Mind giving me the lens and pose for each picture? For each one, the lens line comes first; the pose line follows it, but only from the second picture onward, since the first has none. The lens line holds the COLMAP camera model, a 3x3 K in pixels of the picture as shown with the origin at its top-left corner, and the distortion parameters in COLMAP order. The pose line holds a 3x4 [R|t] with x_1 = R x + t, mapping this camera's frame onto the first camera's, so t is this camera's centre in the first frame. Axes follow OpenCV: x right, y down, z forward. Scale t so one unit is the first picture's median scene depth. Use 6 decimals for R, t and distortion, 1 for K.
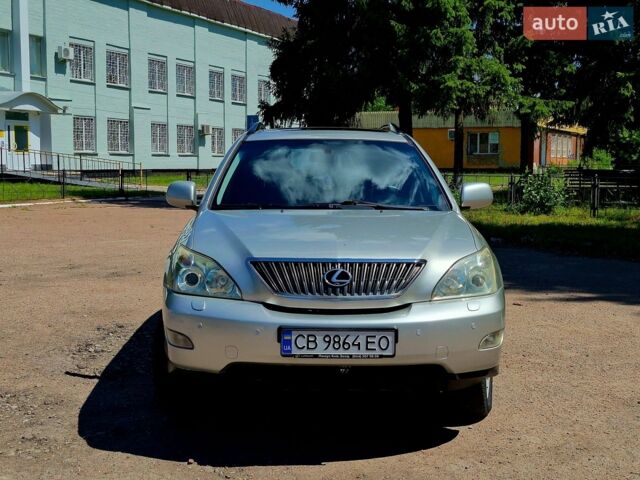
lens RADIAL K [[833.2, 0, 320.0], [0, 833.2, 240.0], [0, 0, 1]] dist [0.110424, -0.049011]
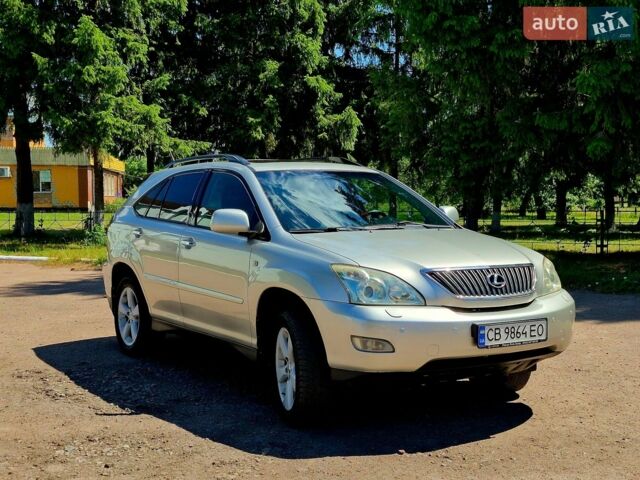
lens RADIAL K [[833.2, 0, 320.0], [0, 833.2, 240.0], [0, 0, 1]] dist [0.110424, -0.049011]
pose [[0.864808, -0.036853, 0.500748, -0.798169], [0.059631, 0.997783, -0.029552, 0.005860], [-0.498549, 0.055416, 0.865088, 0.062191]]
